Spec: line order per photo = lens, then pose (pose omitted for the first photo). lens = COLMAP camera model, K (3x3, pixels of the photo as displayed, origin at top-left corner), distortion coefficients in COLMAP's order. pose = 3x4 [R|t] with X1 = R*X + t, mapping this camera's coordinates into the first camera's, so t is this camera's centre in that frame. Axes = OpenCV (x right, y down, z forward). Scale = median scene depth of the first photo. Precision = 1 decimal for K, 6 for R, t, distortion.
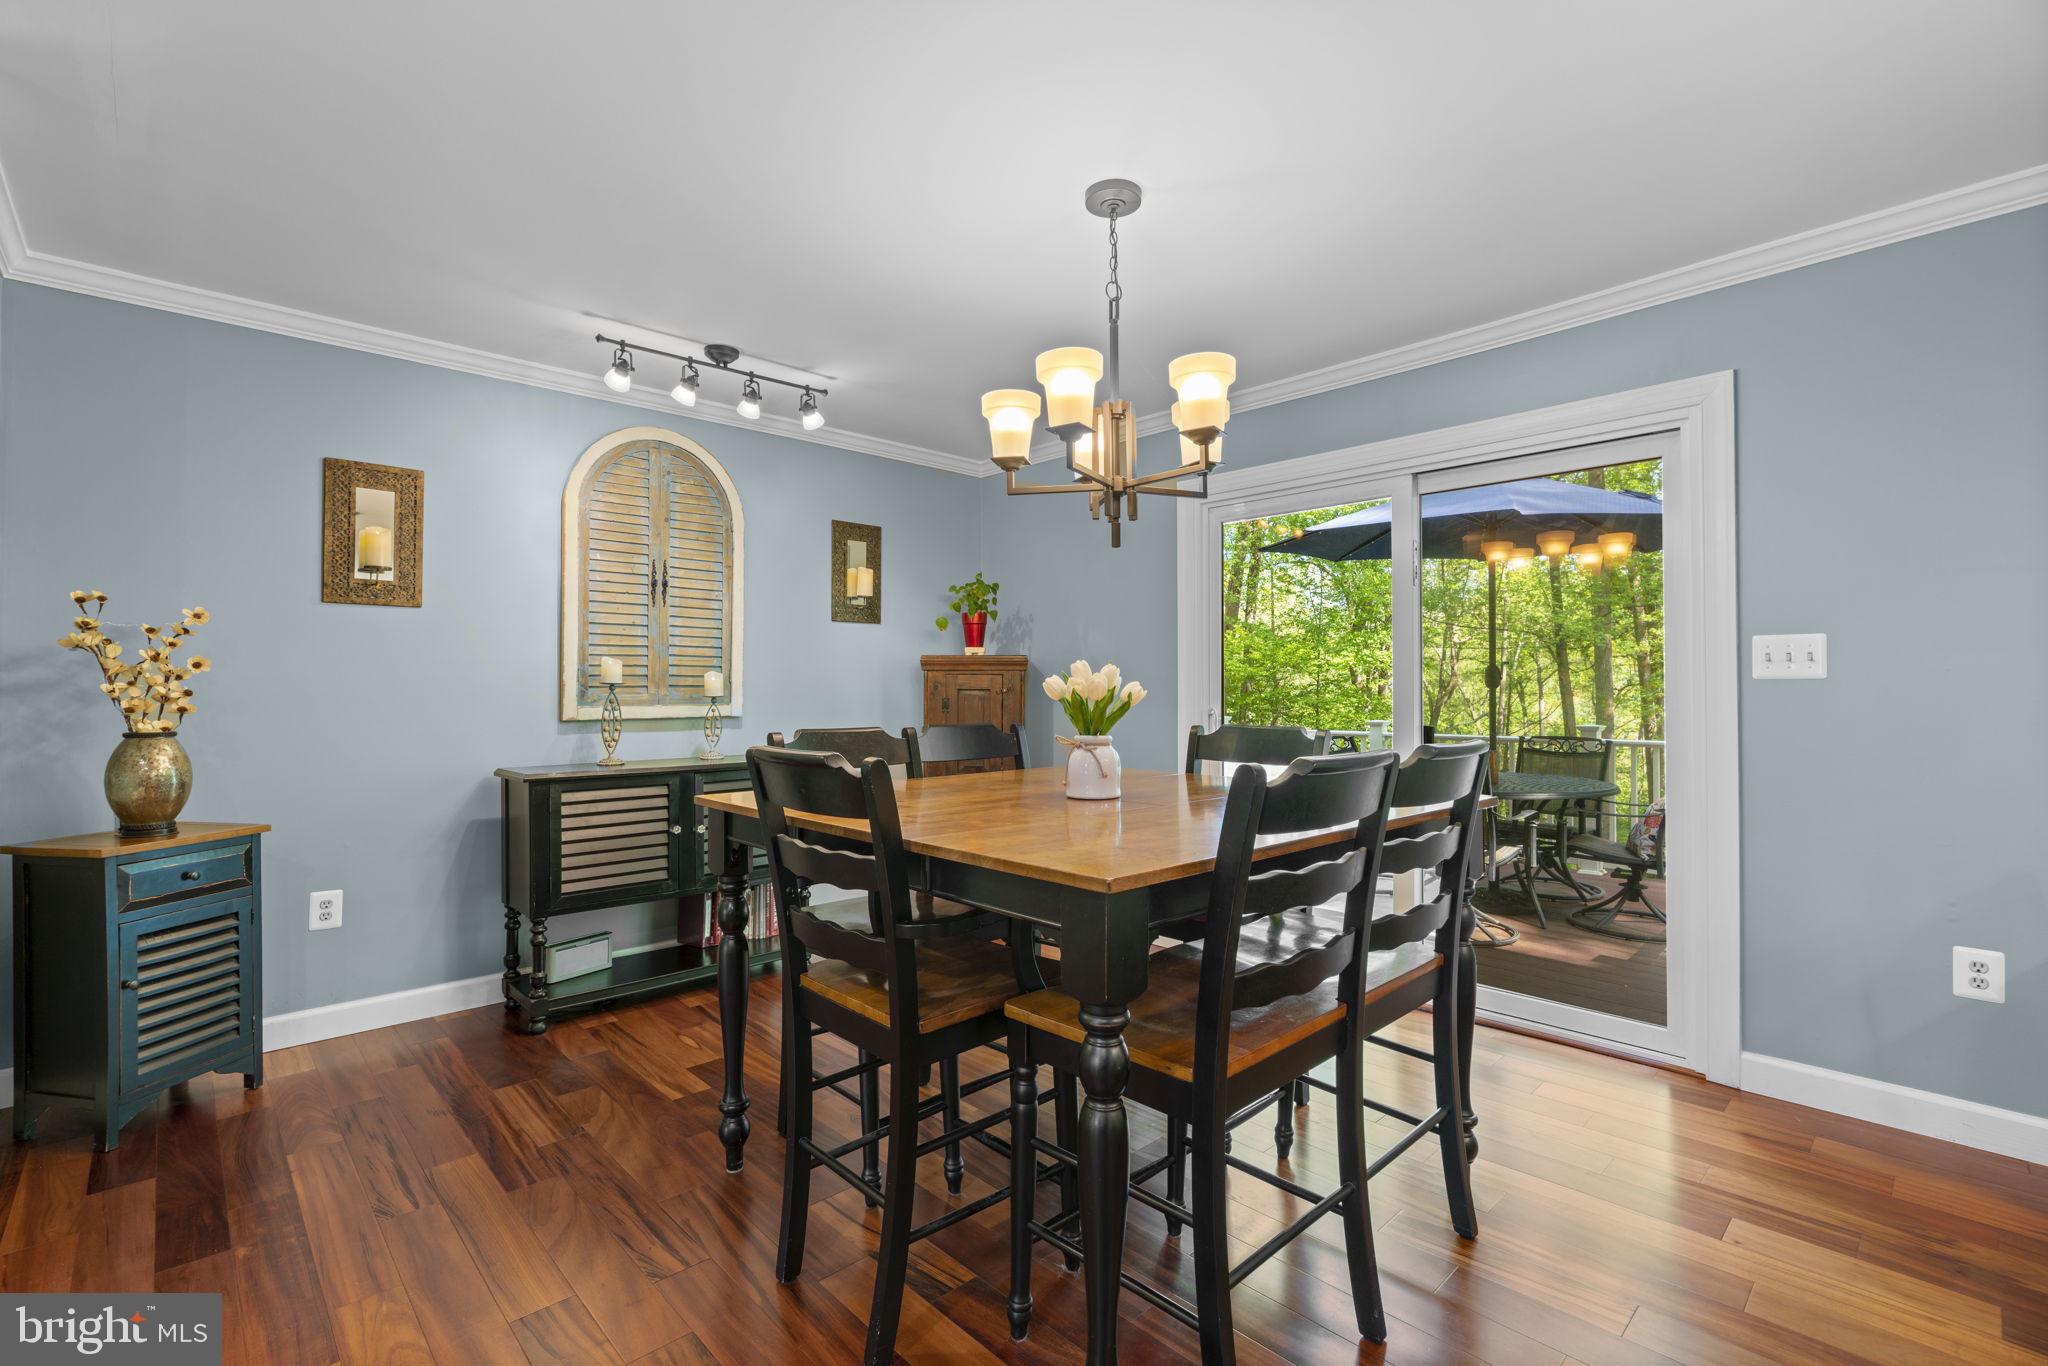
lens RADIAL K [[919.2, 0, 1025.3], [0, 919.2, 682.7], [0, 0, 1]] dist [-0.002973, -0.000194]
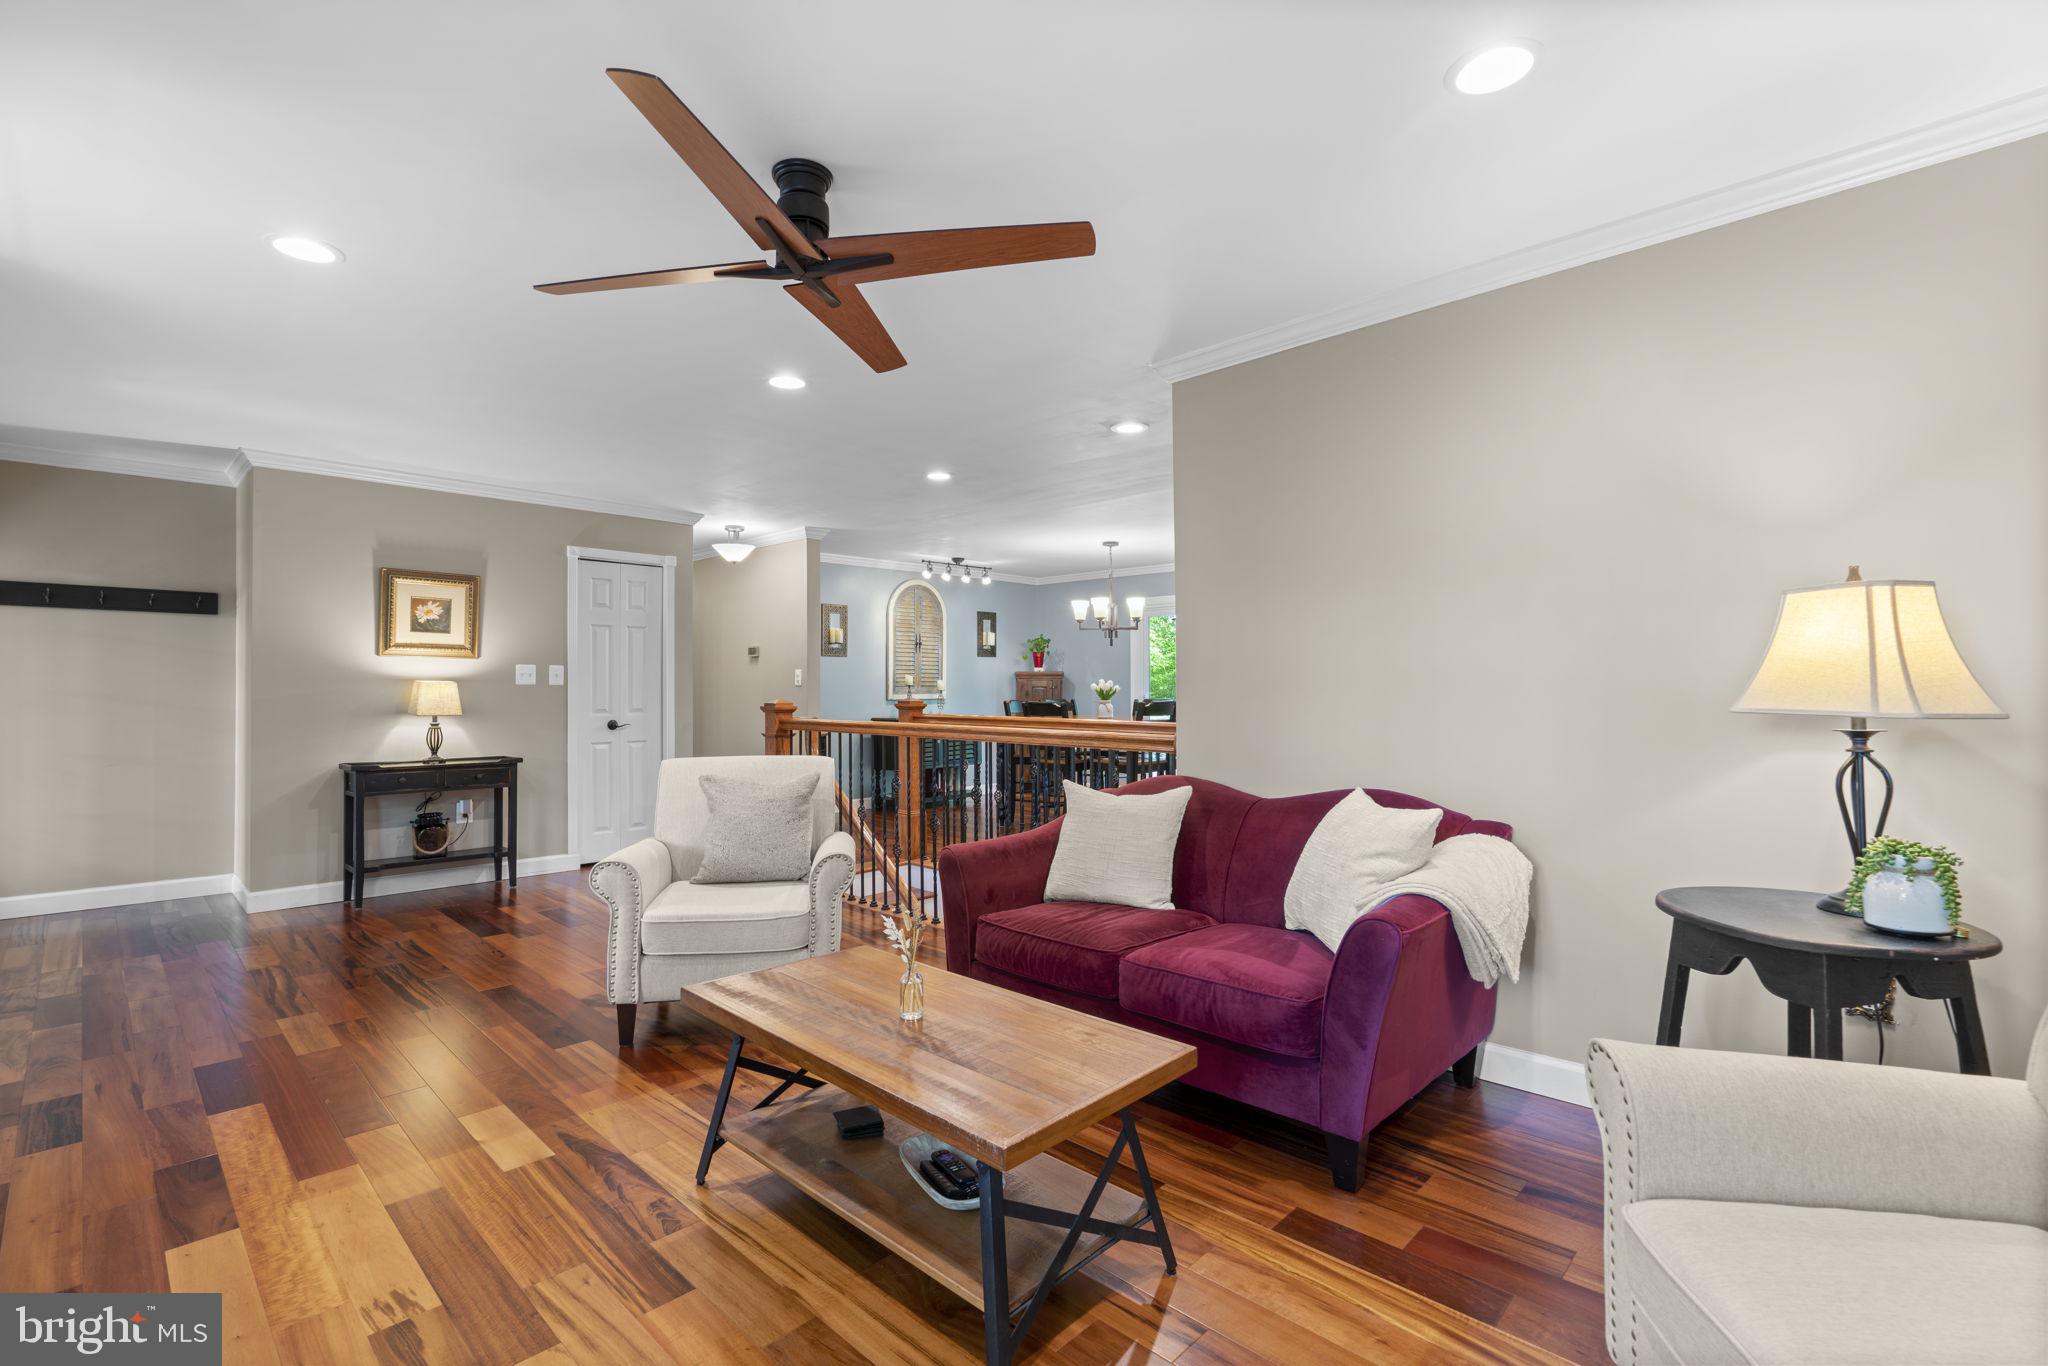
lens RADIAL K [[919.2, 0, 1024.0], [0, 919.2, 682.2], [0, 0, 1]] dist [-0.002973, -0.000194]
pose [[0.999148, -0.001531, 0.041246, -0.232378], [0.001393, 0.999993, 0.003391, -0.015015], [-0.041251, -0.003330, 0.999143, -1.521735]]
